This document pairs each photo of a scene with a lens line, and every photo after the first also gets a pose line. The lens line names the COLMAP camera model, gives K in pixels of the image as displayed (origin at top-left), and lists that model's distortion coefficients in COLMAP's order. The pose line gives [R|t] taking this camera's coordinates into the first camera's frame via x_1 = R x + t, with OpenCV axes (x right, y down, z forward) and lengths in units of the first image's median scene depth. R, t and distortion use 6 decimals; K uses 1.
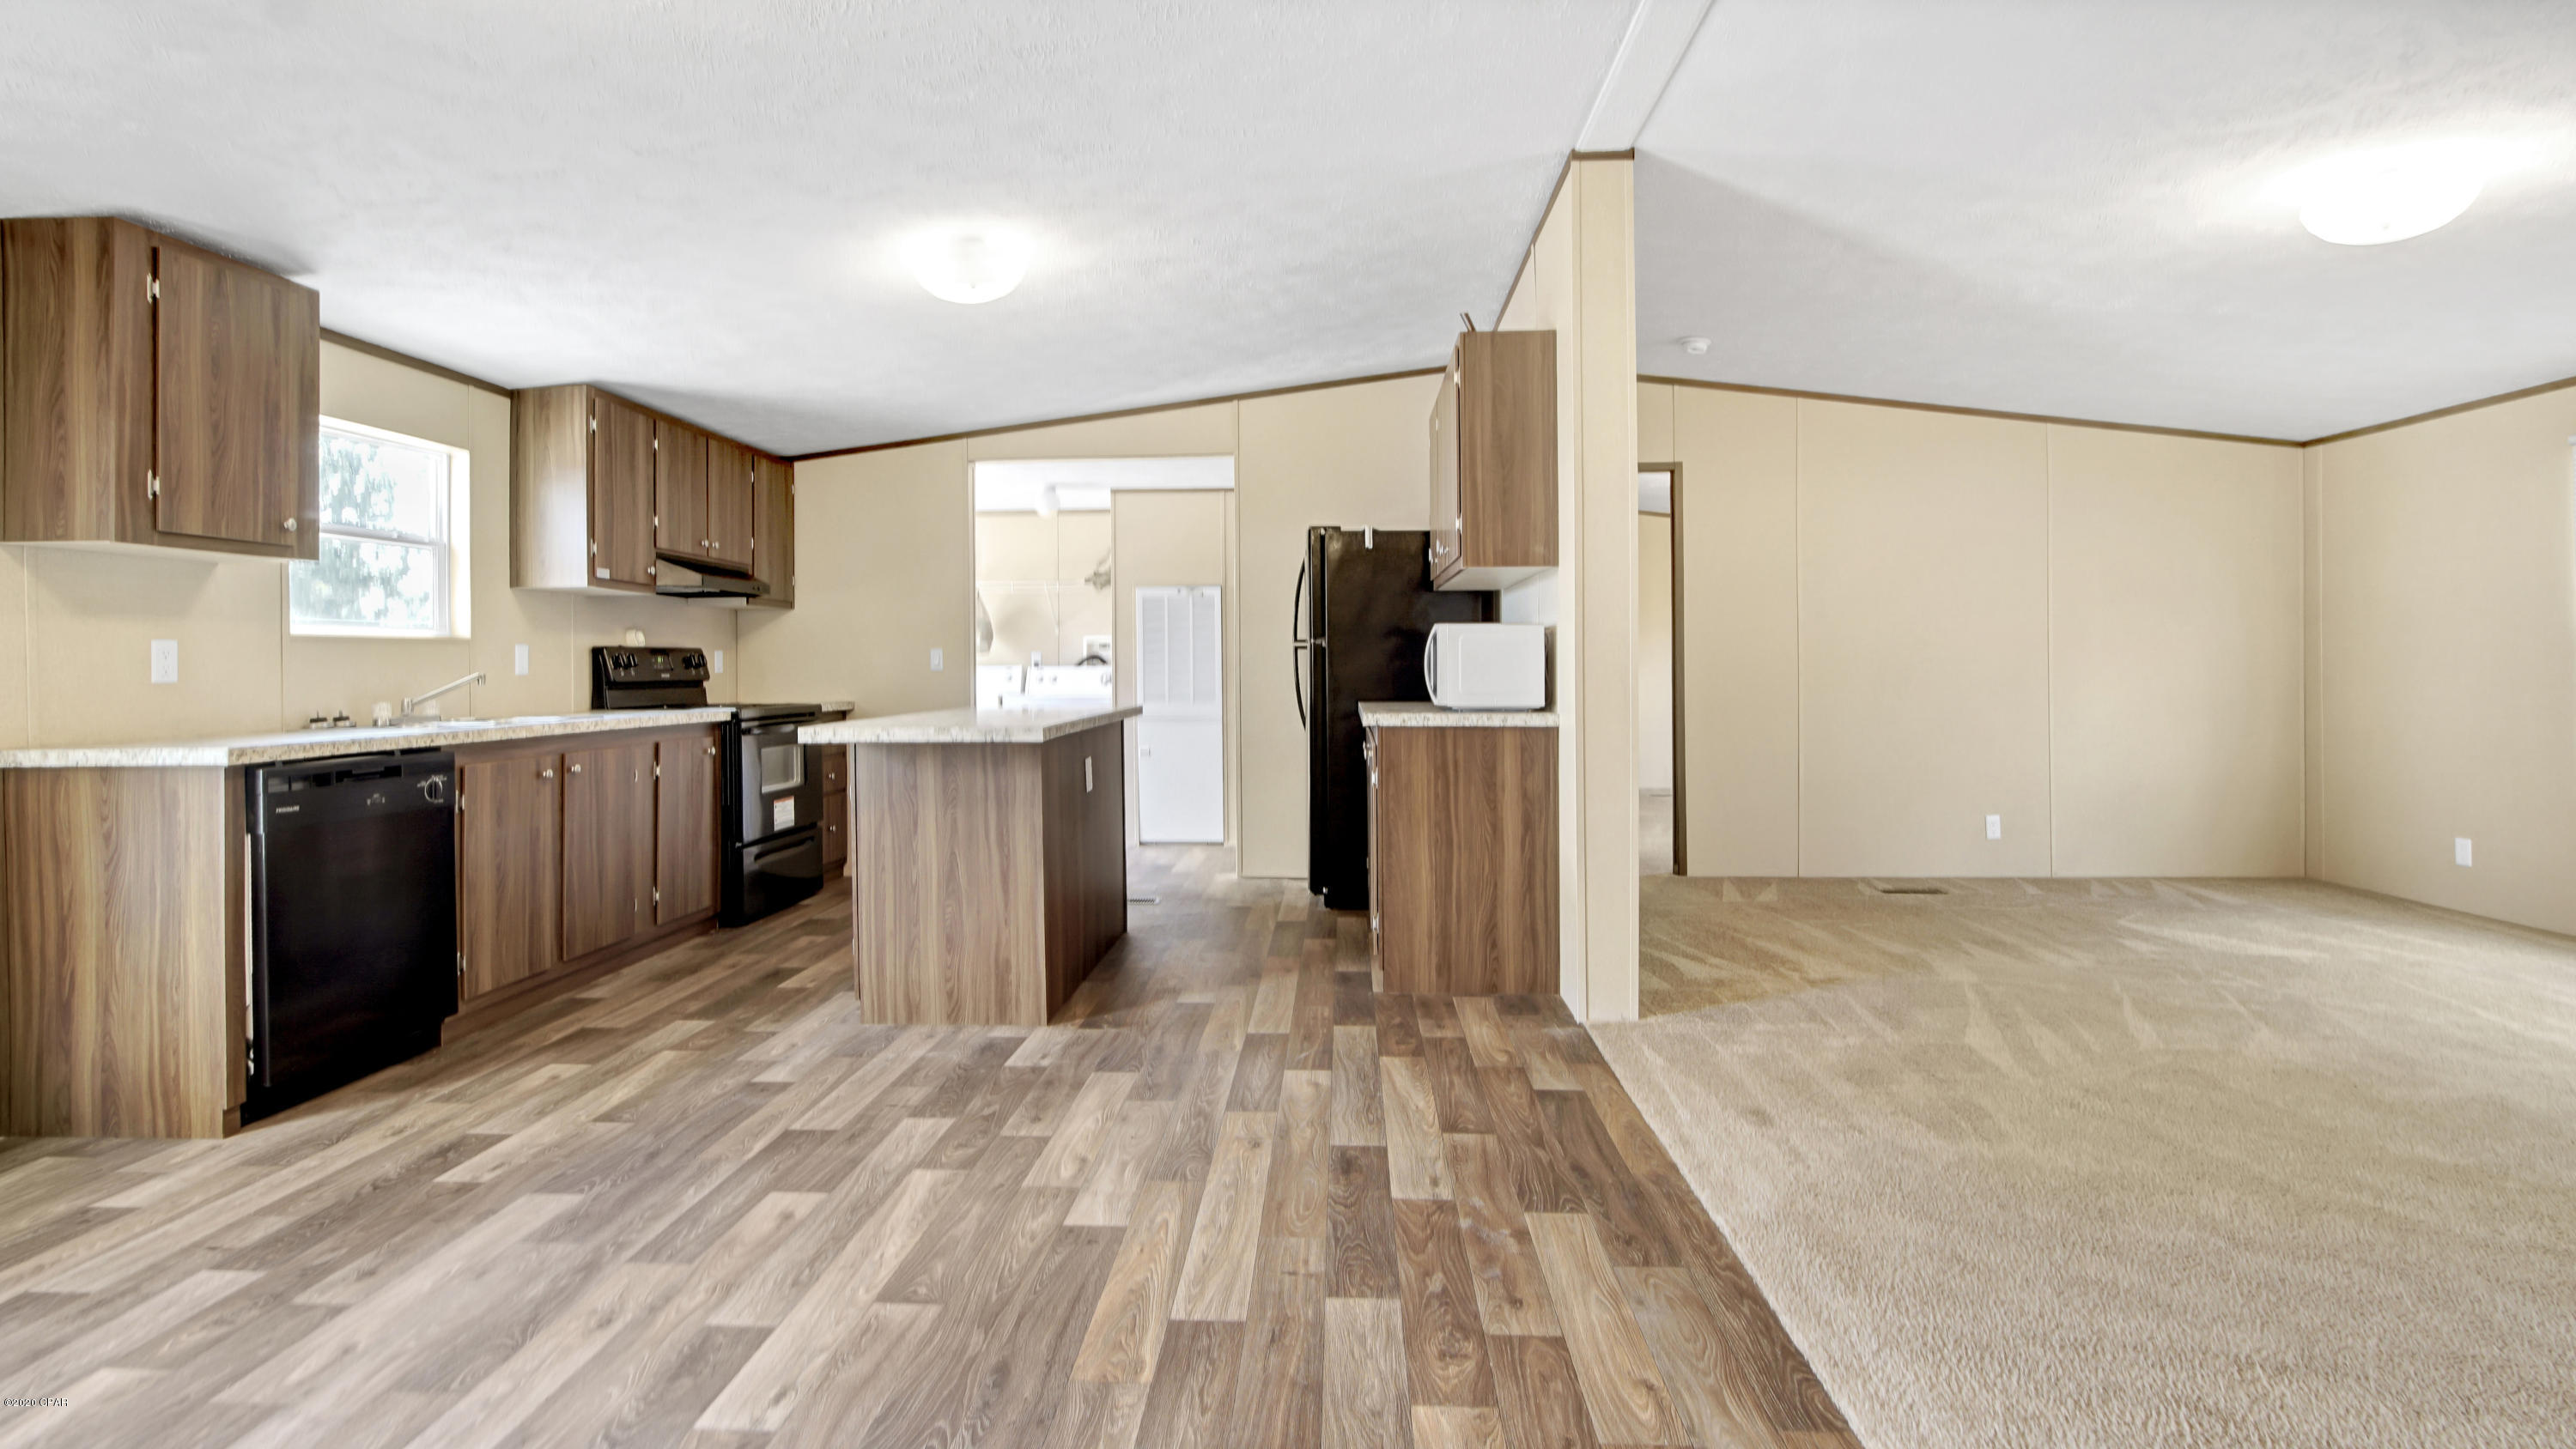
lens RADIAL K [[1171.4, 0, 1271.9], [0, 1171.4, 649.6], [0, 0, 1]] dist [-0.019558, 0.000314]
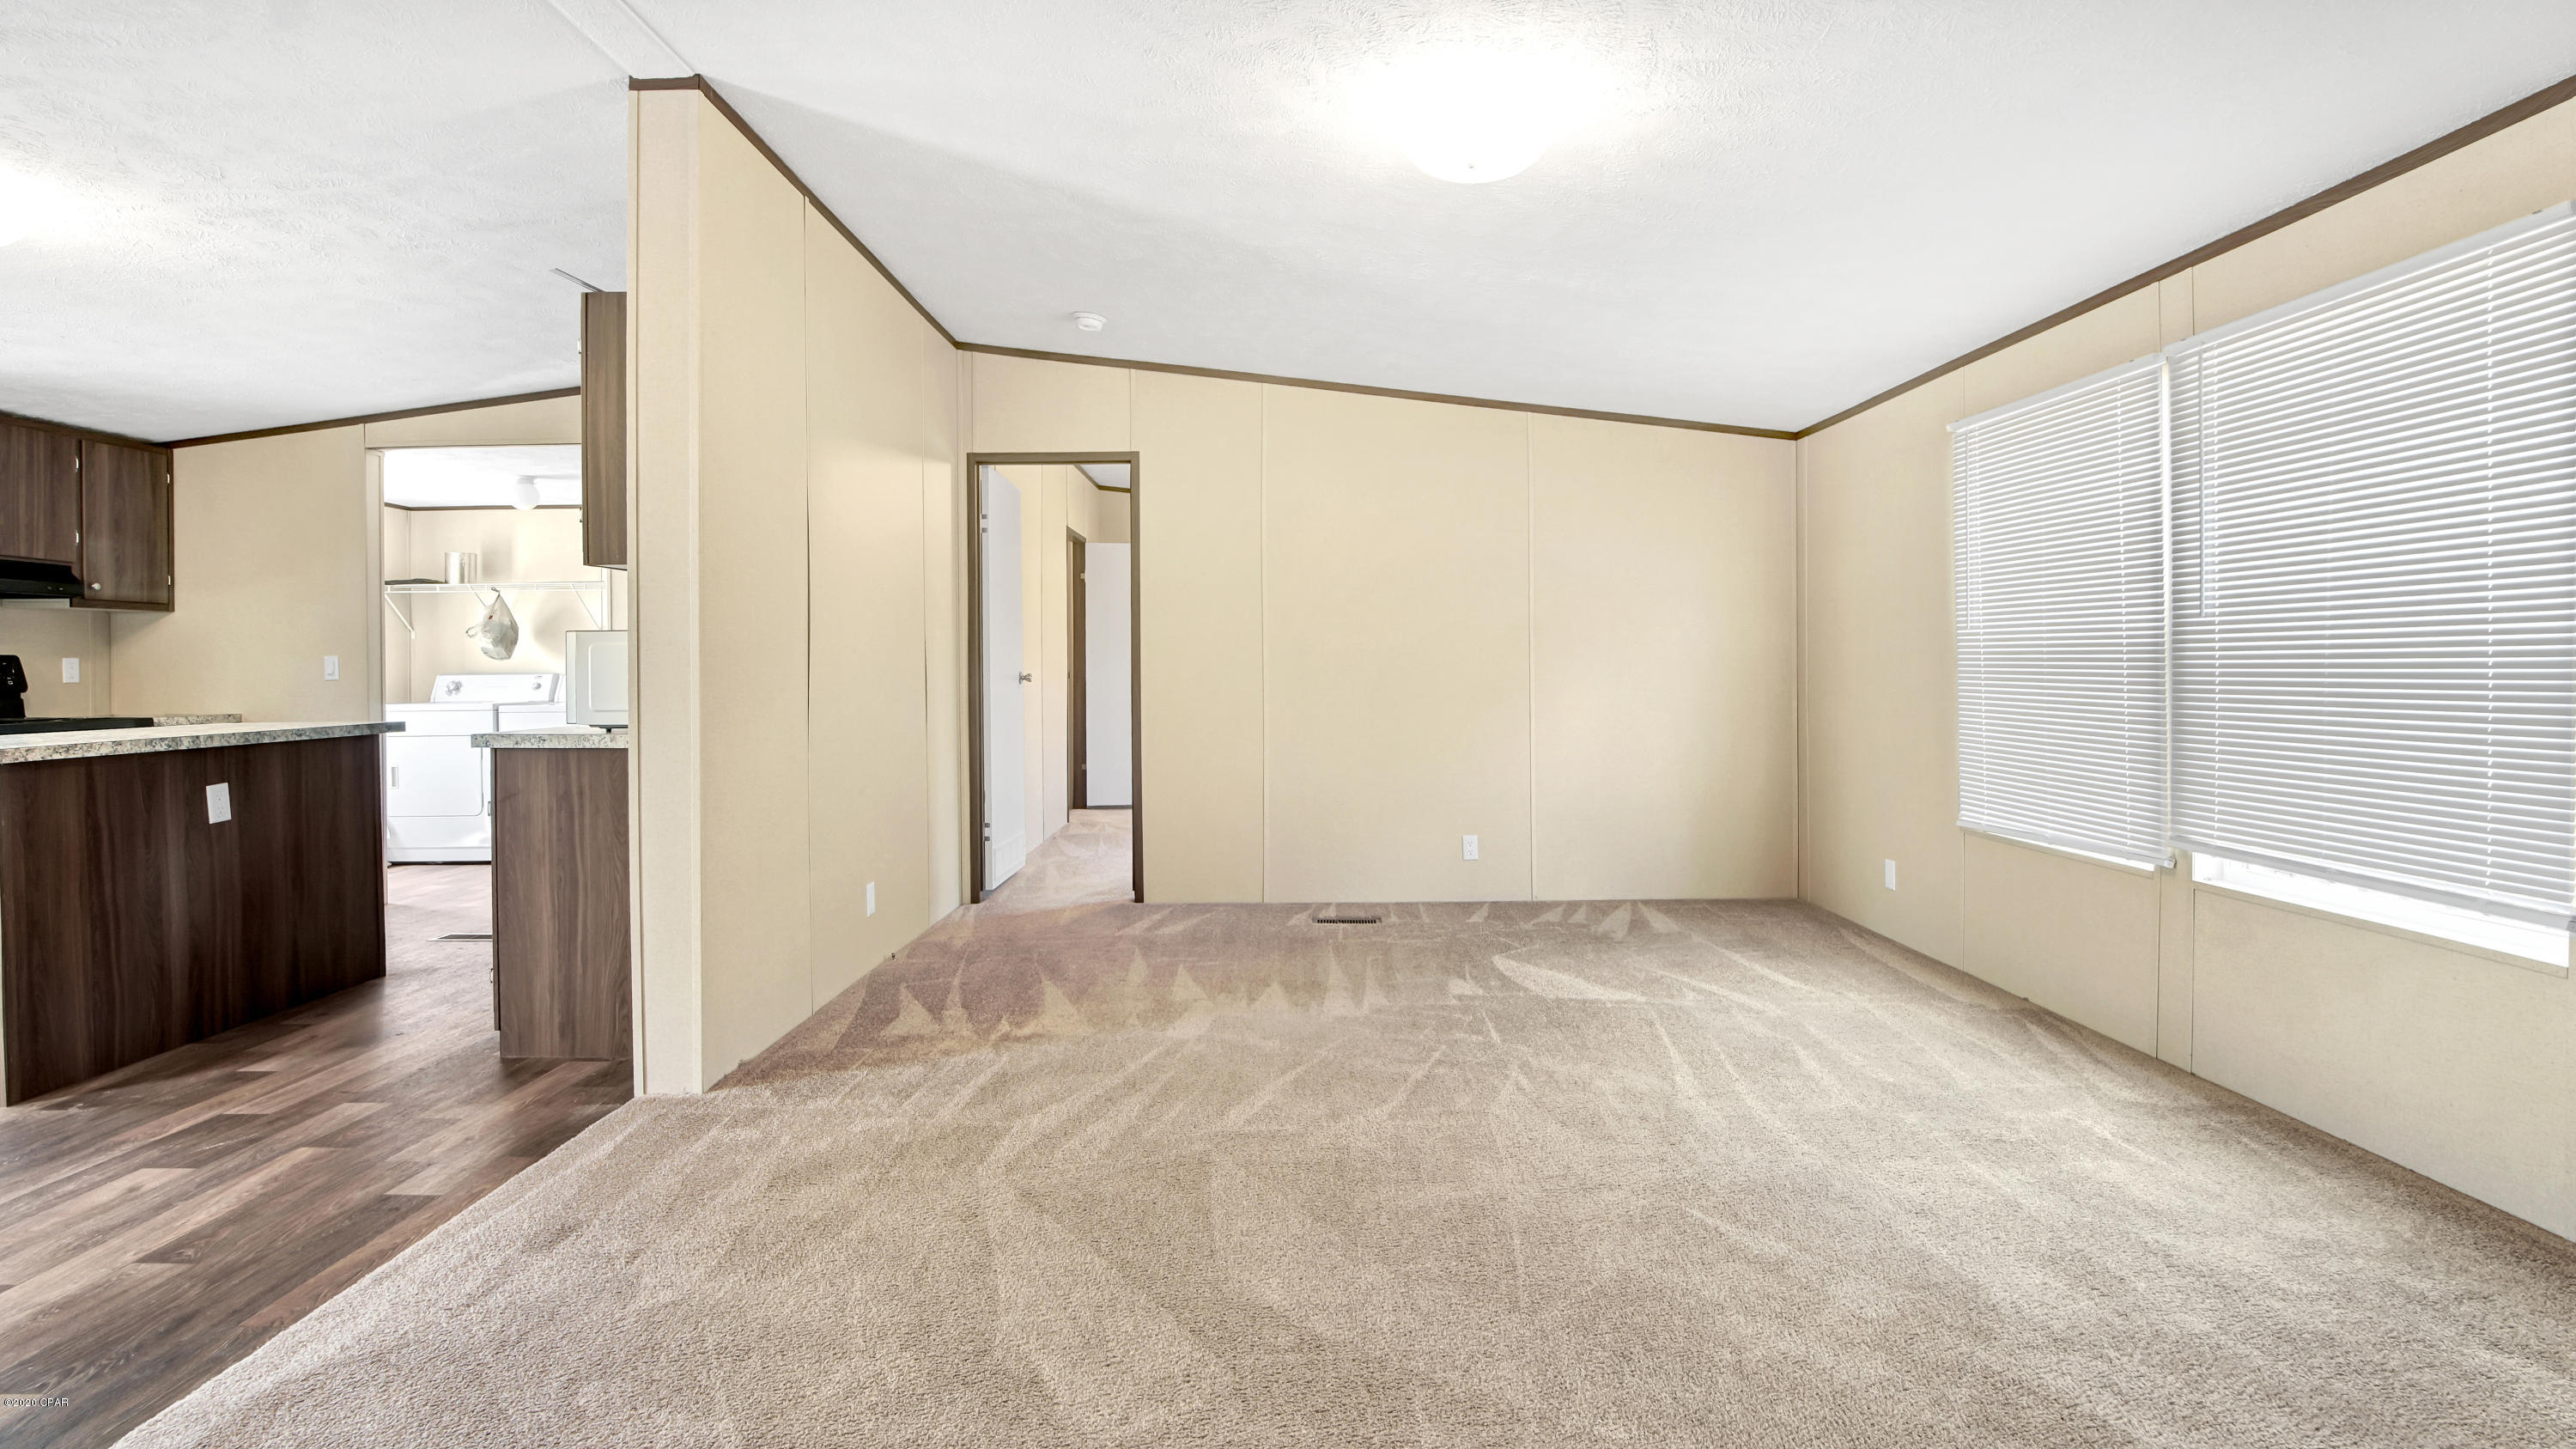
lens RADIAL K [[1171.7, 0, 1271.9], [0, 1171.7, 649.6], [0, 0, 1]] dist [-0.019558, 0.000314]
pose [[0.998609, -0.000777, 0.052713, 0.537361], [0.000842, 0.999999, -0.001214, -0.005005], [-0.052712, 0.001257, 0.998609, 0.097336]]
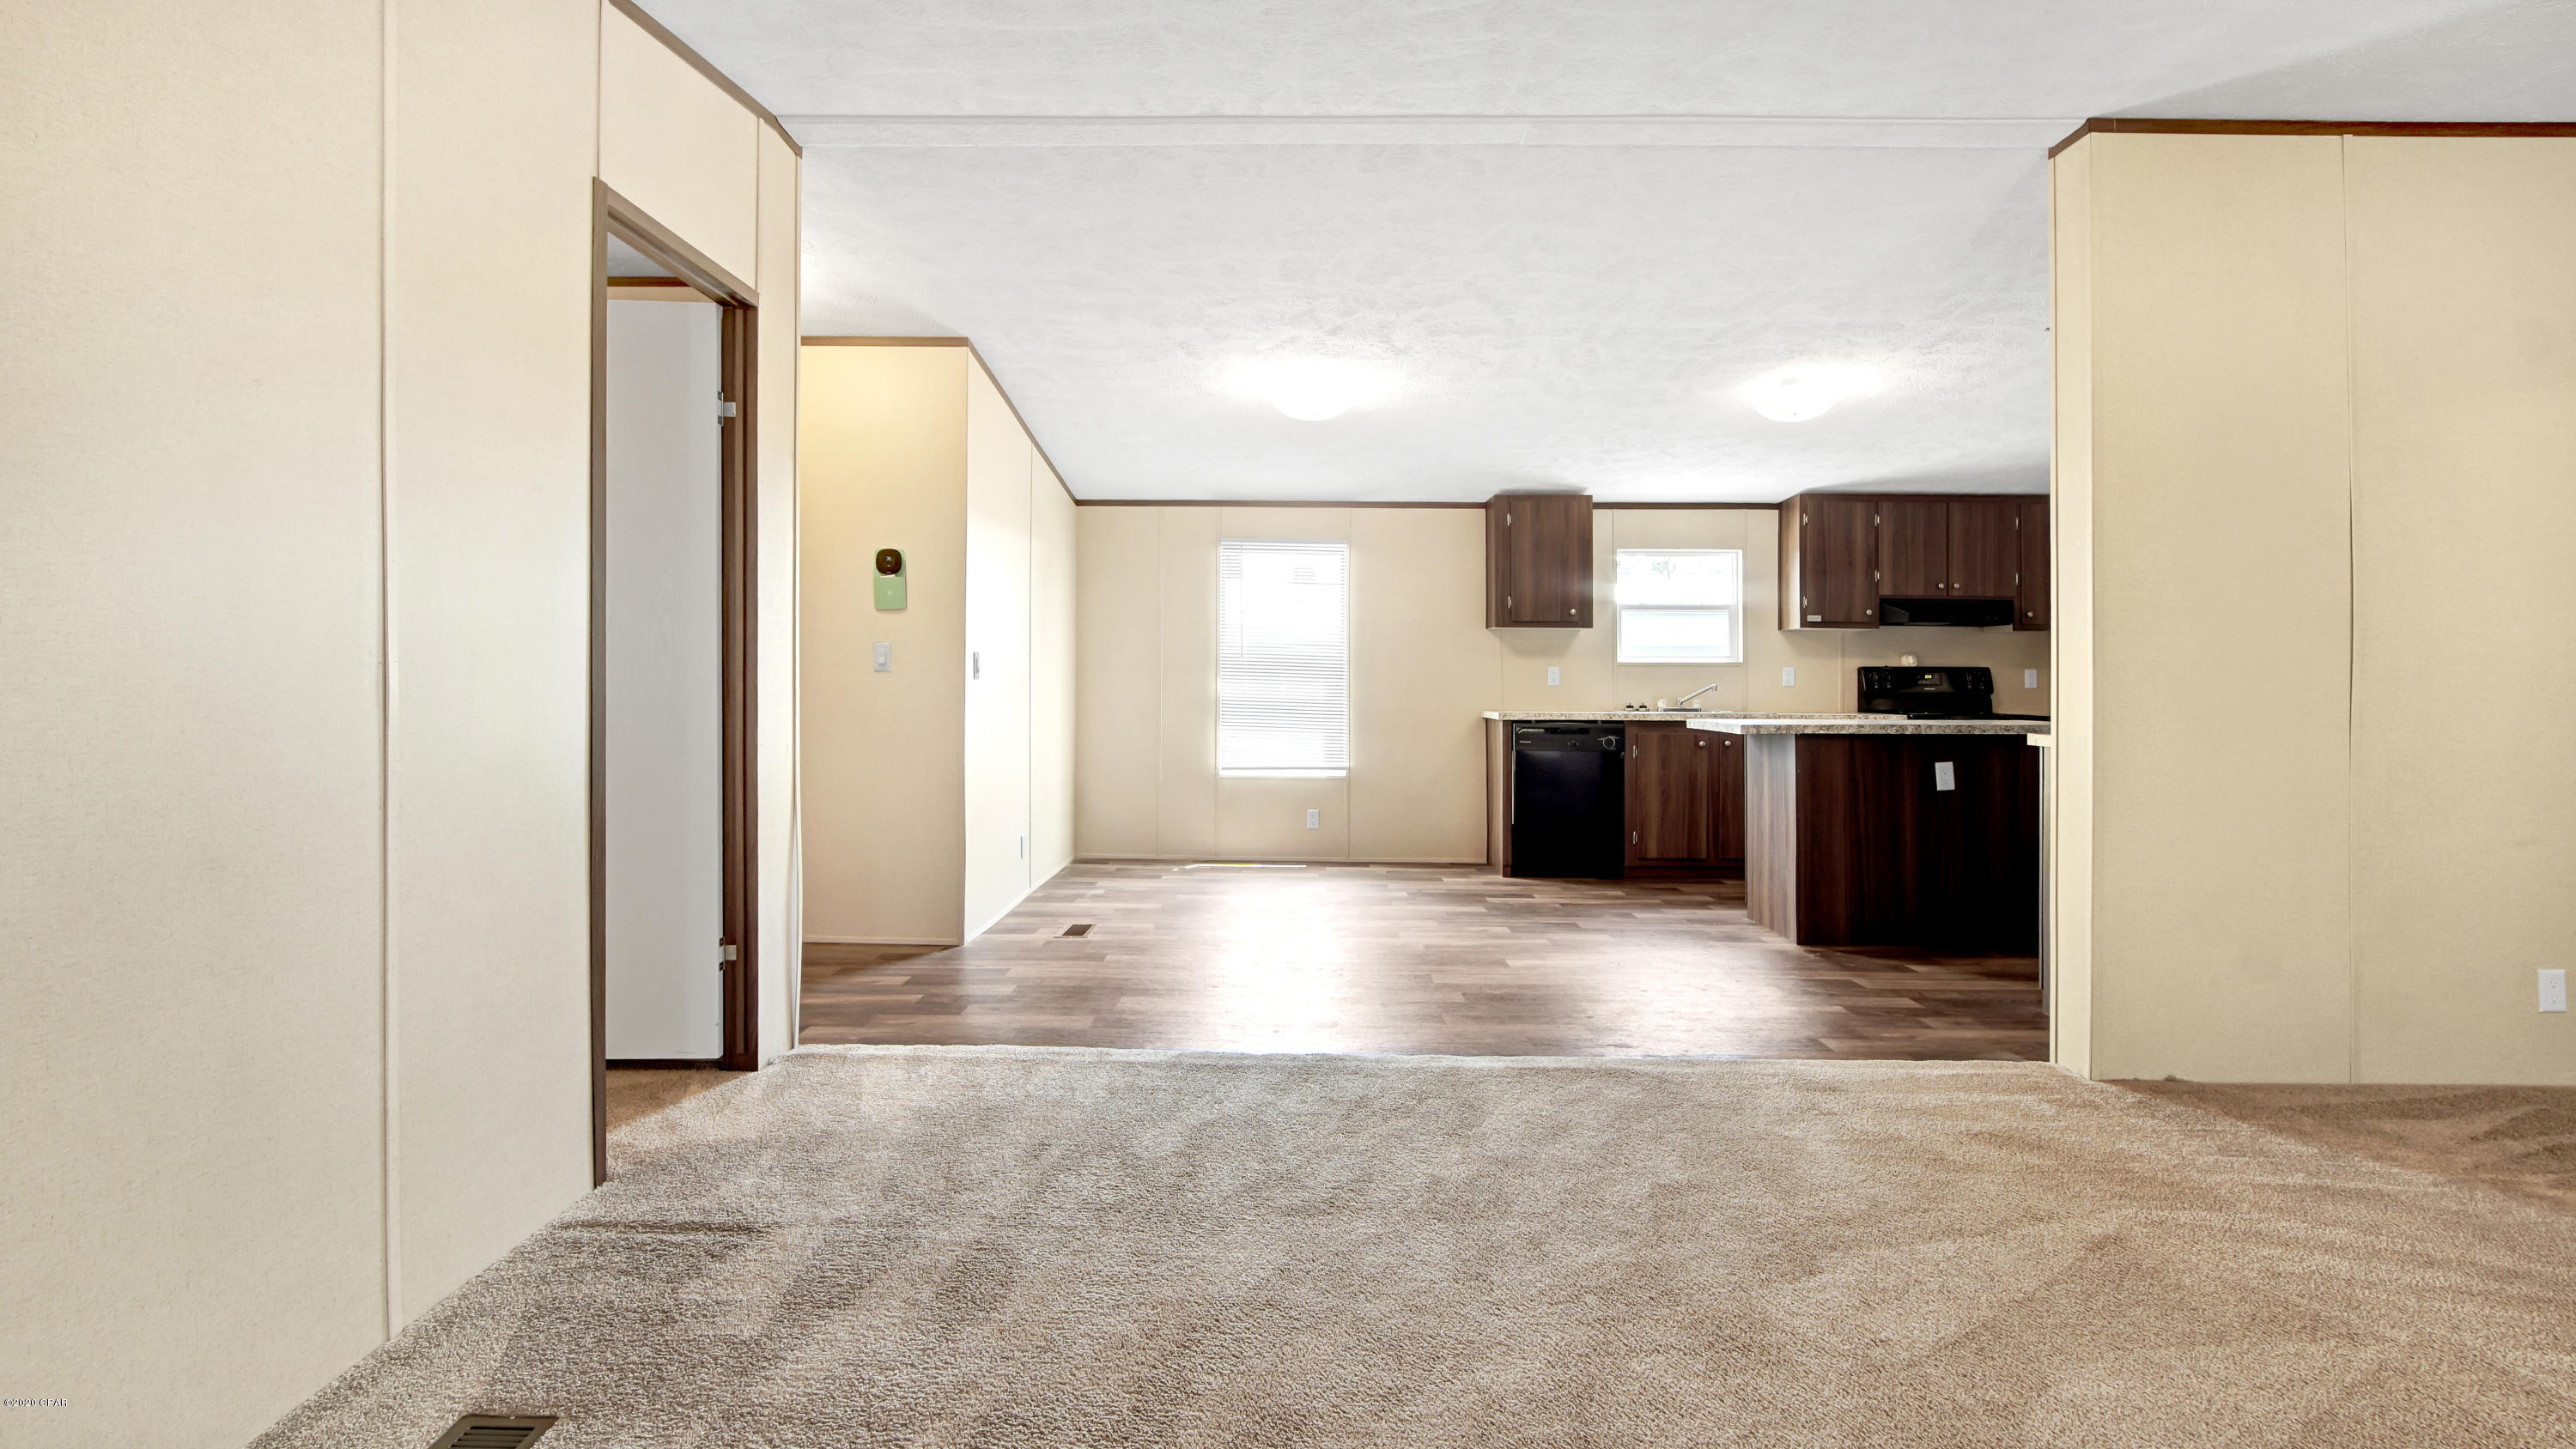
lens RADIAL K [[1171.4, 0, 1271.9], [0, 1171.4, 649.6], [0, 0, 1]] dist [-0.019558, 0.000314]
pose [[0.061804, -0.017643, -0.997932, 0.869833], [0.005296, 0.999835, -0.017349, -0.003554], [0.998074, -0.004213, 0.061888, 0.223140]]
